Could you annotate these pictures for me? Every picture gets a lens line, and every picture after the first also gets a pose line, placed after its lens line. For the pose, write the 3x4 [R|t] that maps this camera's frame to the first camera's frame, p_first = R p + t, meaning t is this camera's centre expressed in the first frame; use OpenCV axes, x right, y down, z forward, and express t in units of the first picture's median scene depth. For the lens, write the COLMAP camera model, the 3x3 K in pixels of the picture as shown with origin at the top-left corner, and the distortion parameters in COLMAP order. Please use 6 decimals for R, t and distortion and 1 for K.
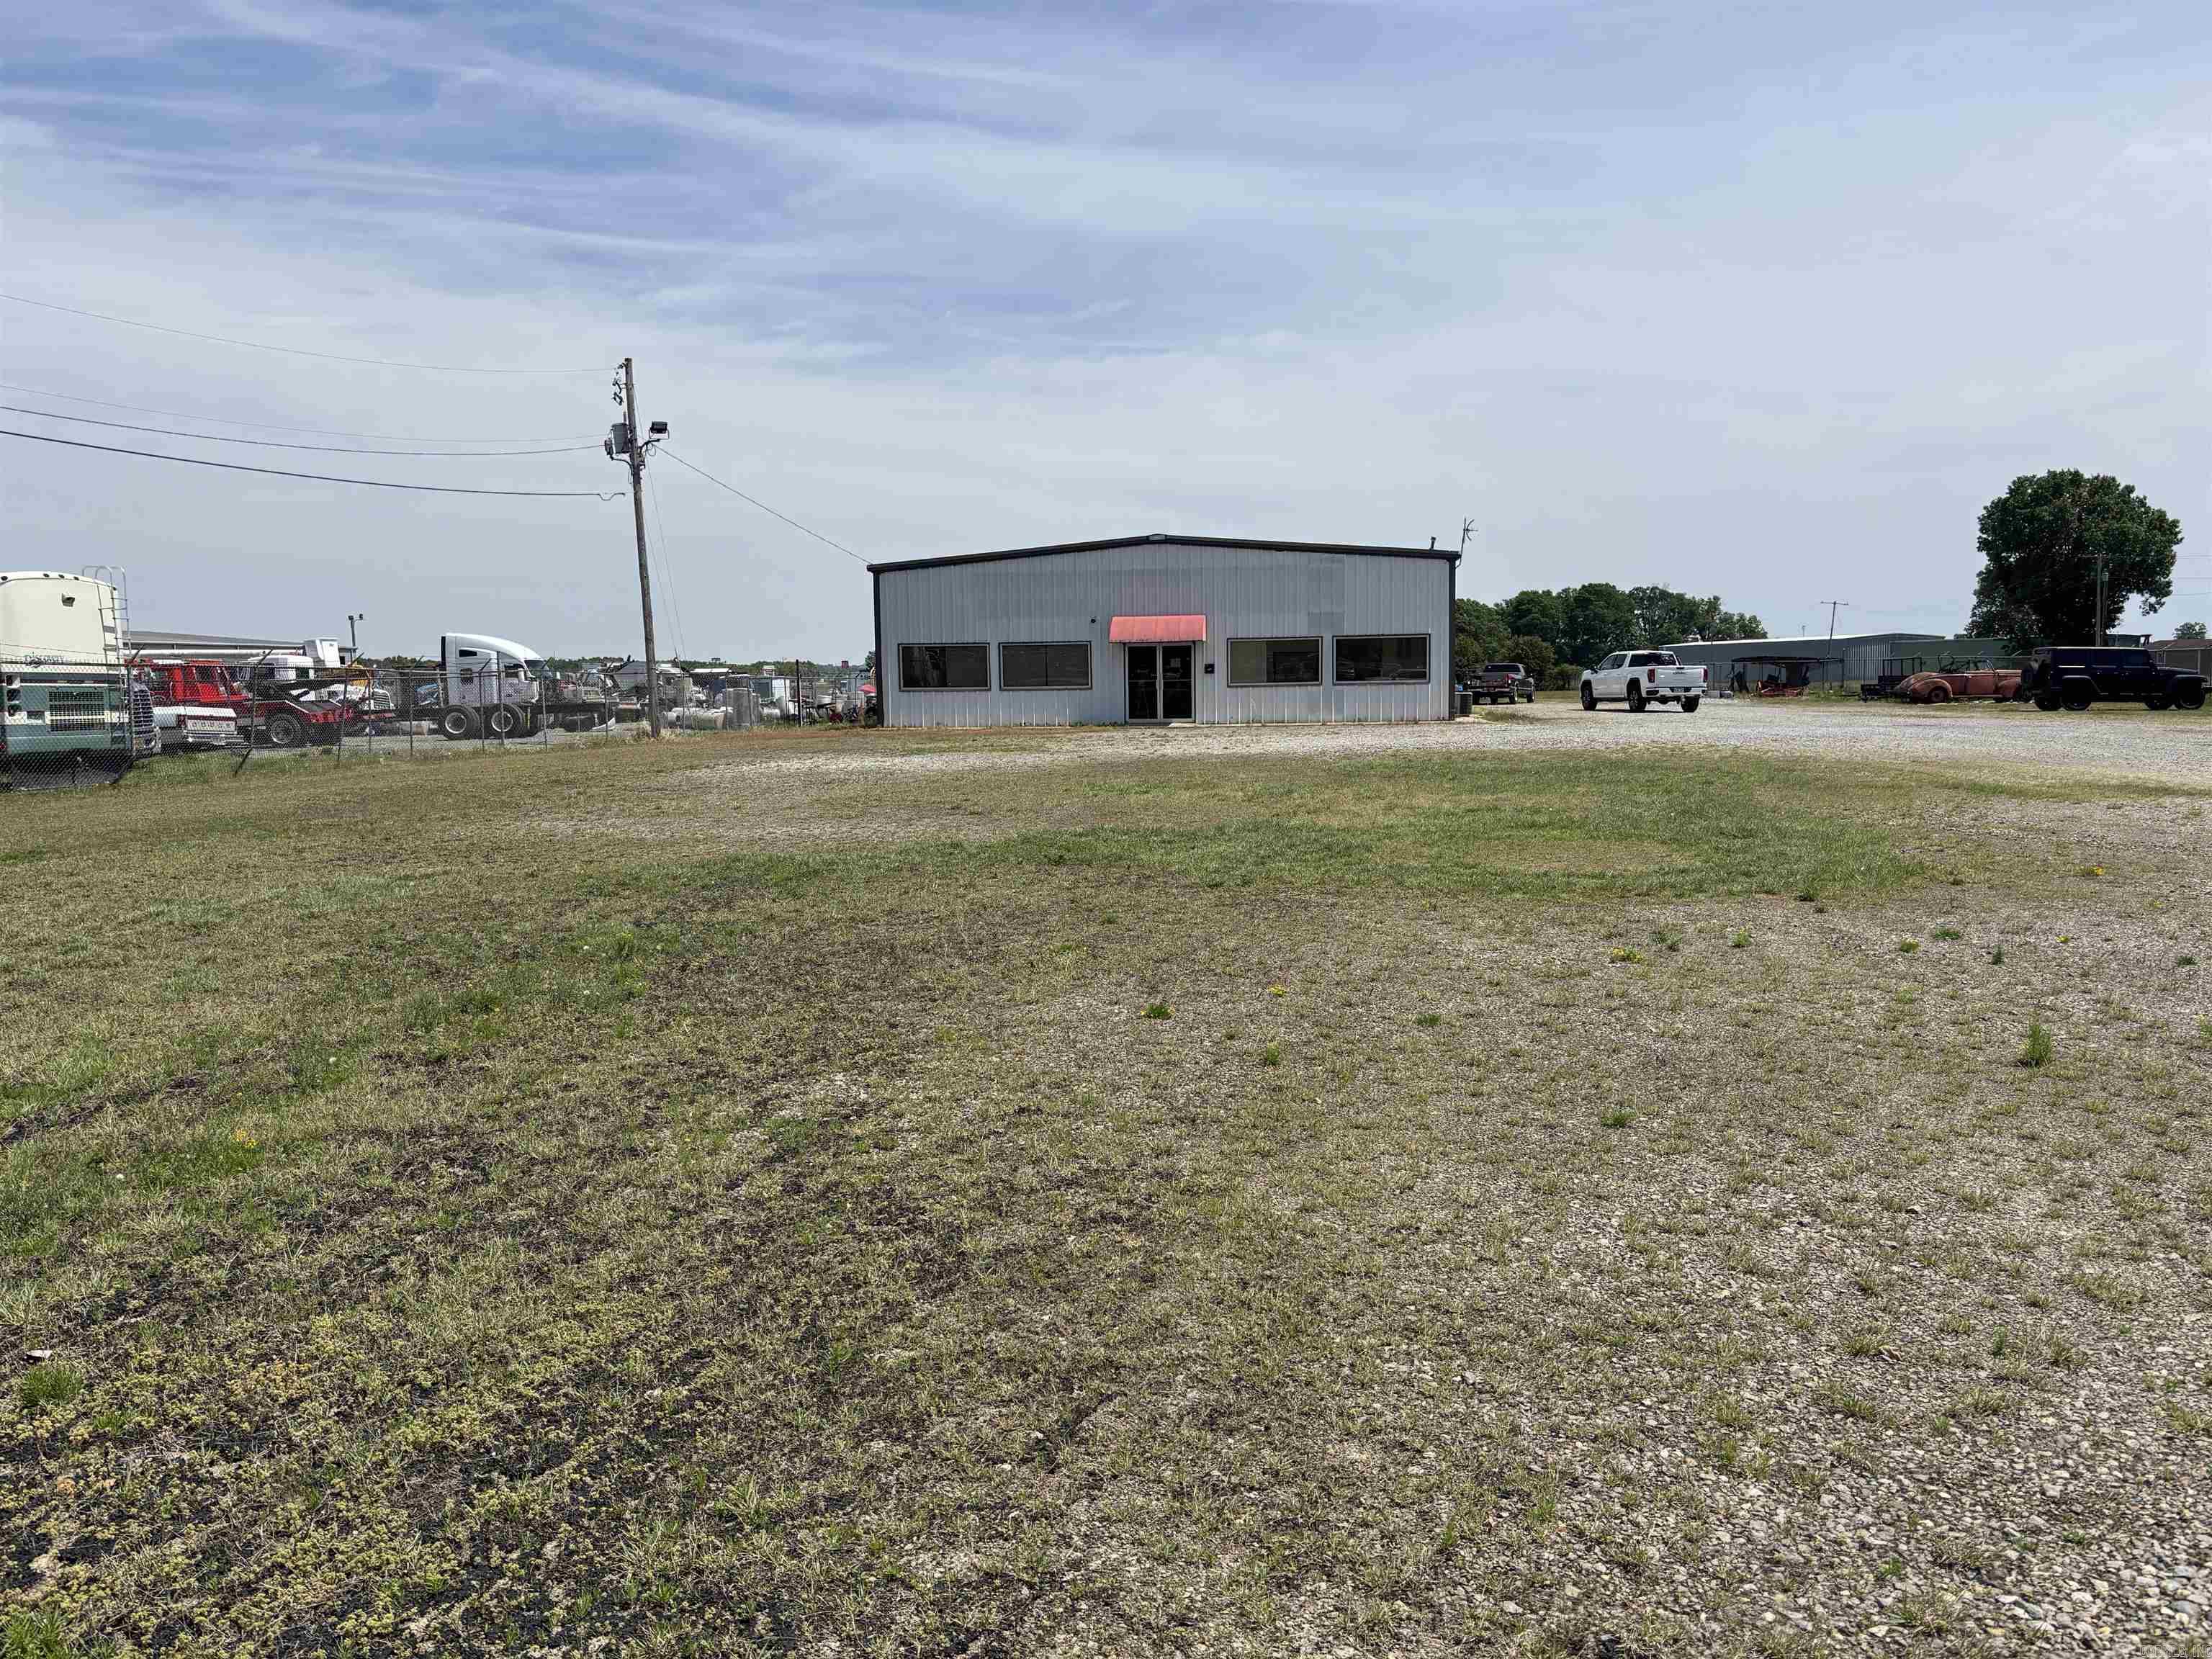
lens RADIAL K [[1697.5, 0, 1109.2], [0, 1697.5, 836.5], [0, 0, 1]] dist [0.066340, -0.130596]
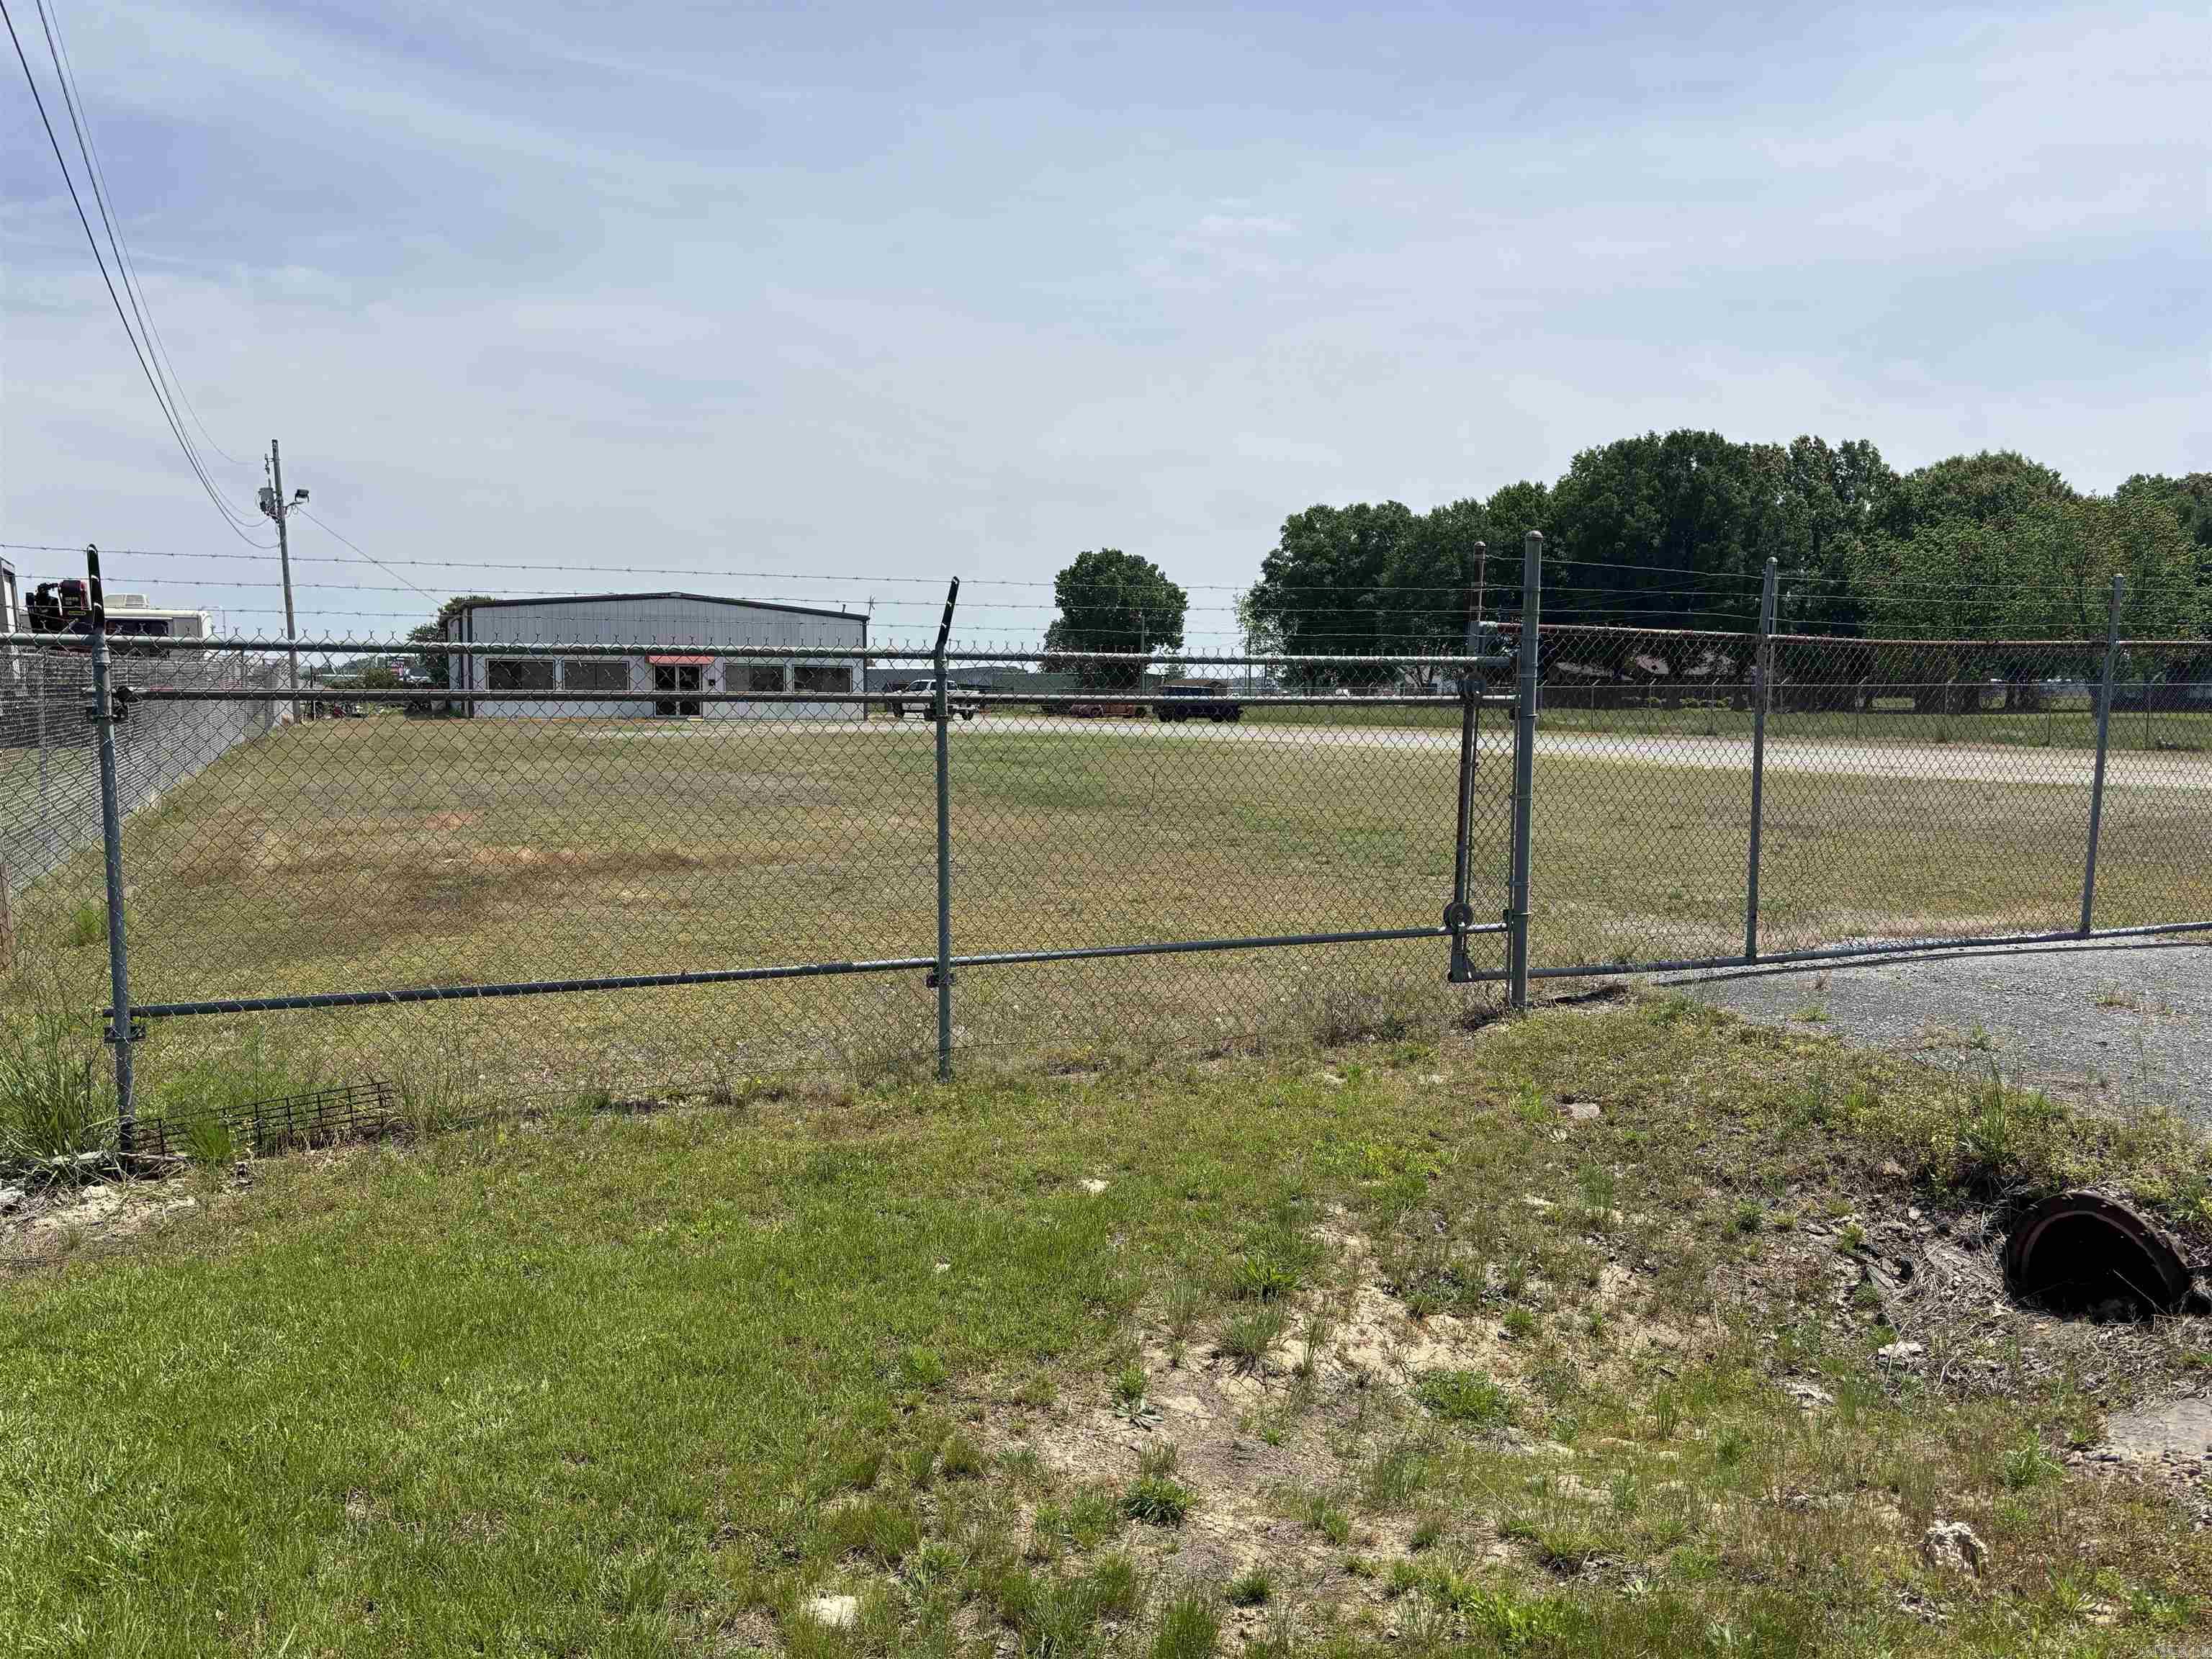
lens RADIAL K [[1697.5, 0, 1109.2], [0, 1697.5, 836.5], [0, 0, 1]] dist [0.066340, -0.130596]
pose [[0.863889, -0.016655, 0.503407, -0.333344], [0.022189, 0.999741, -0.005002, 0.045339], [-0.503193, 0.015492, 0.864035, -0.412323]]
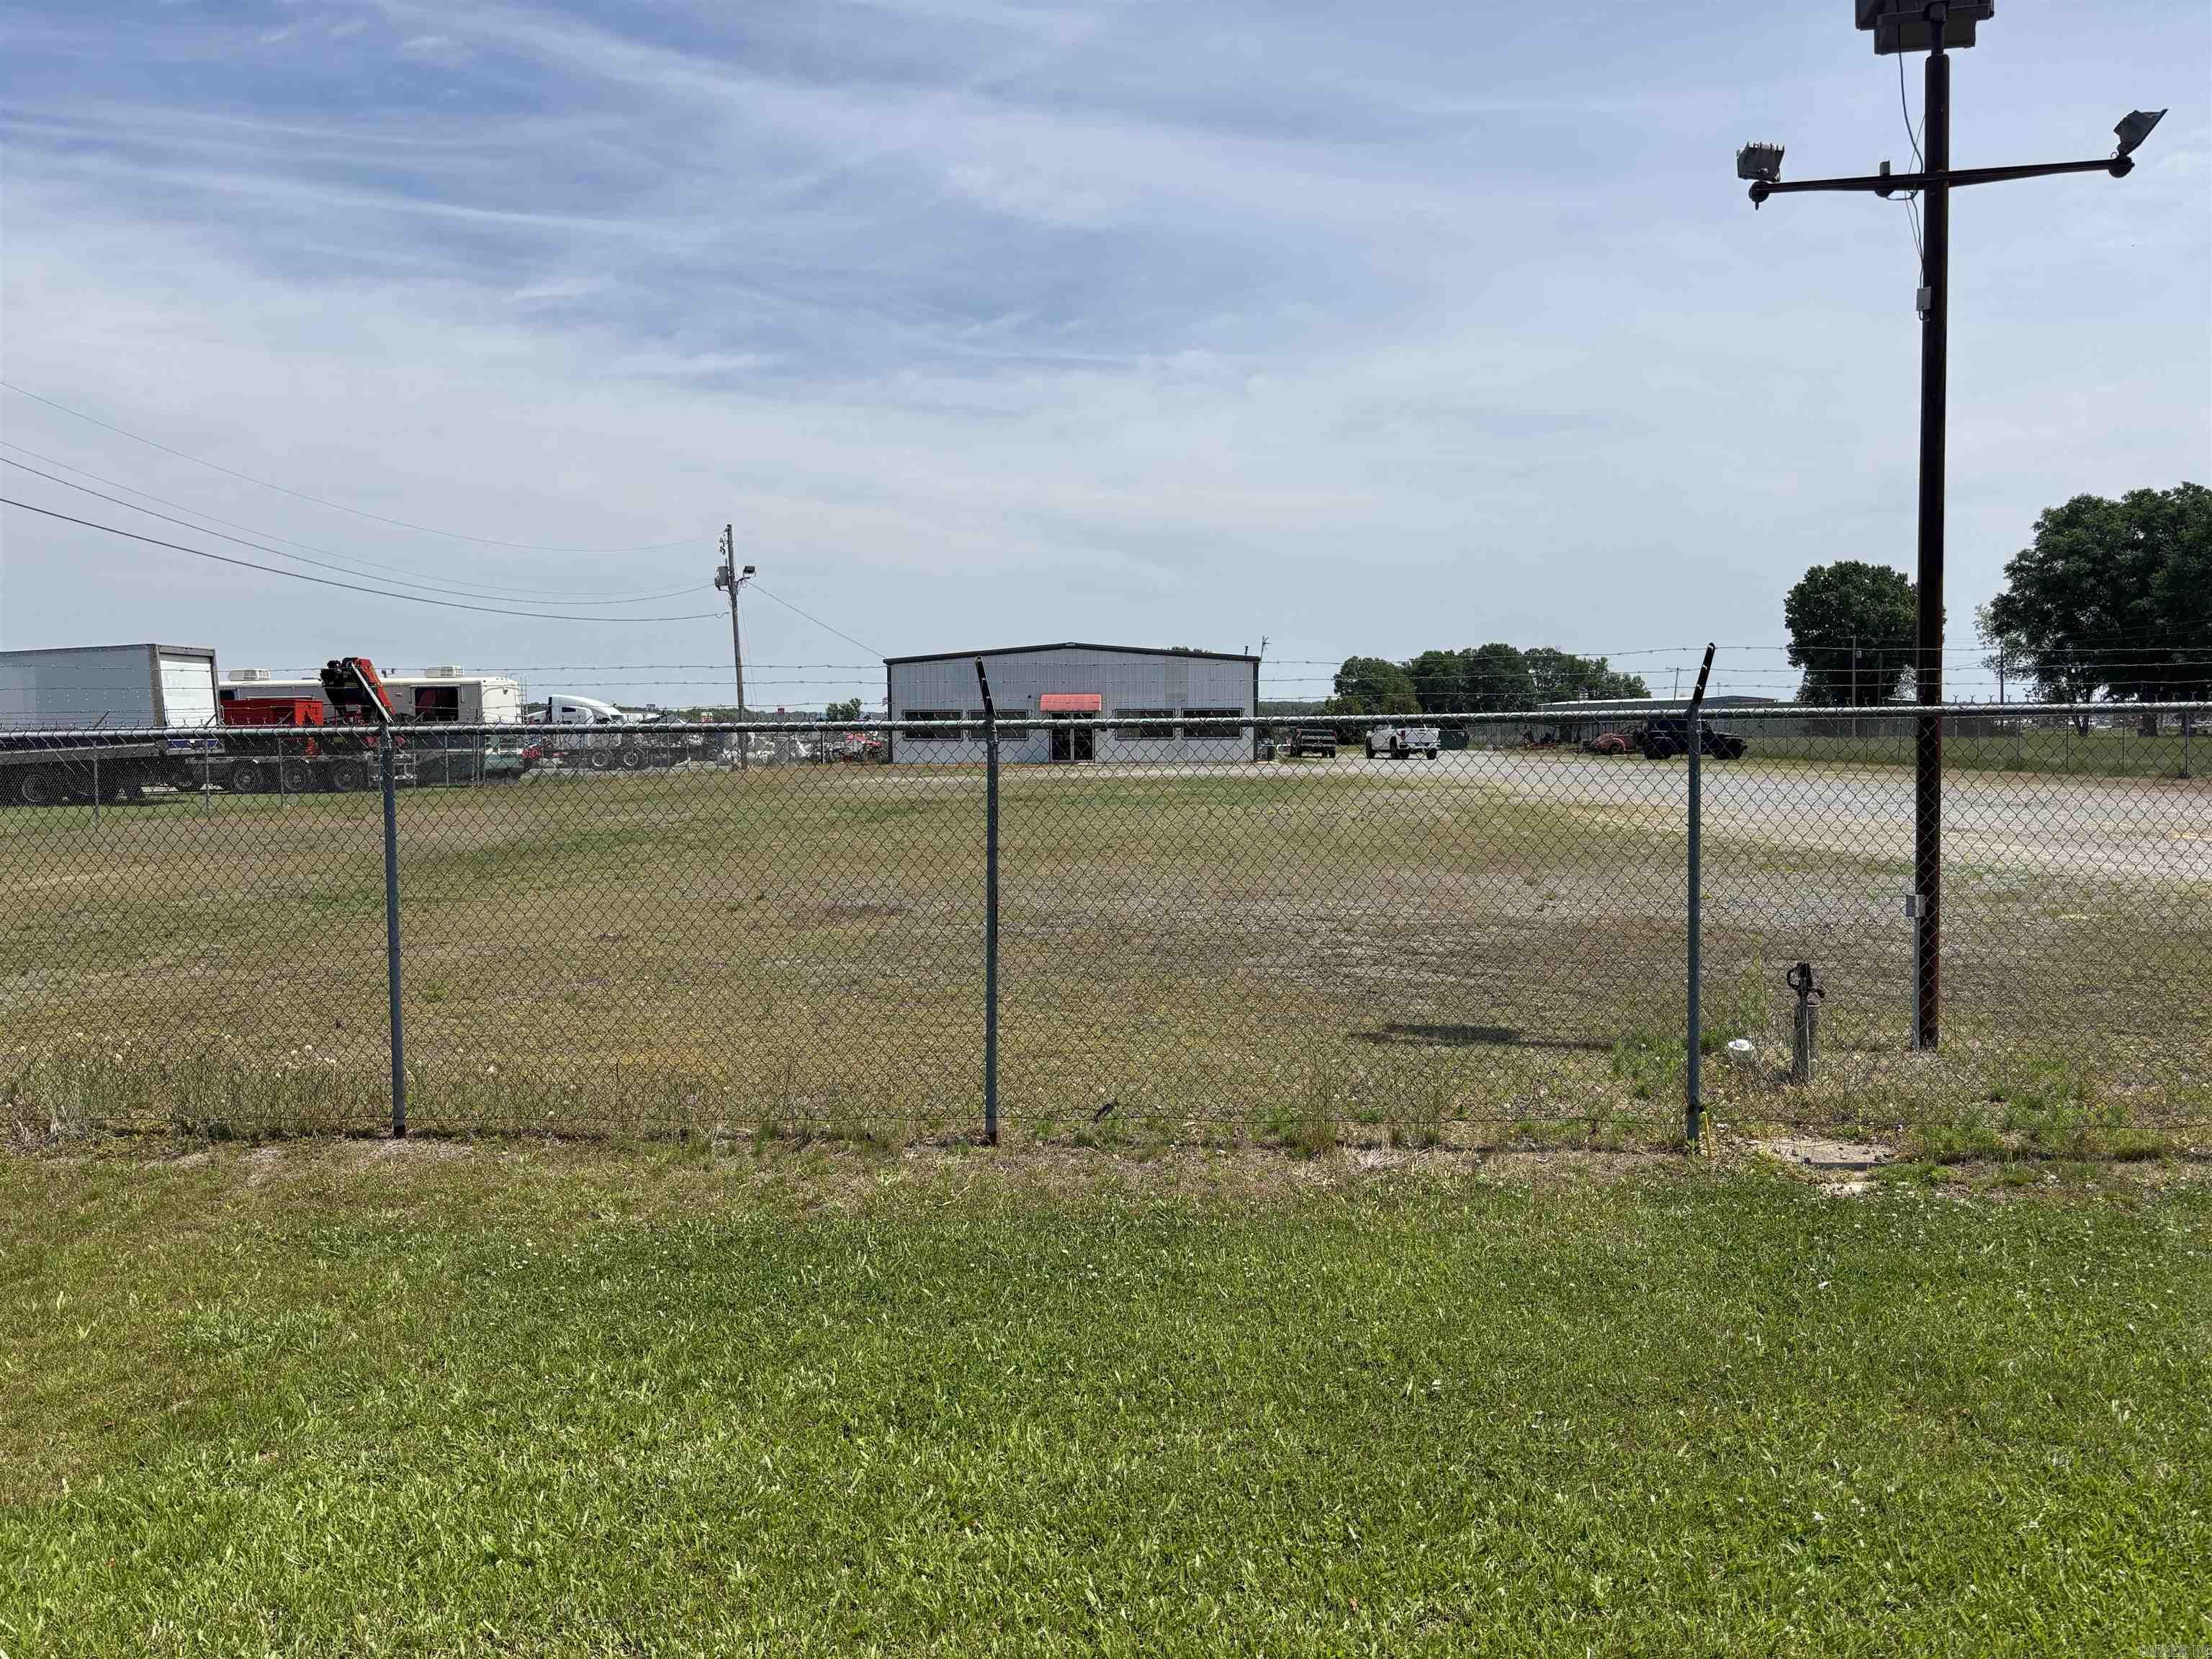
lens RADIAL K [[1697.5, 0, 1109.2], [0, 1697.5, 836.5], [0, 0, 1]] dist [0.066340, -0.130596]
pose [[0.999151, 0.007051, 0.040599, 0.001162], [-0.005886, 0.999569, -0.028755, 0.037562], [-0.040784, 0.028492, 0.998762, -0.459667]]
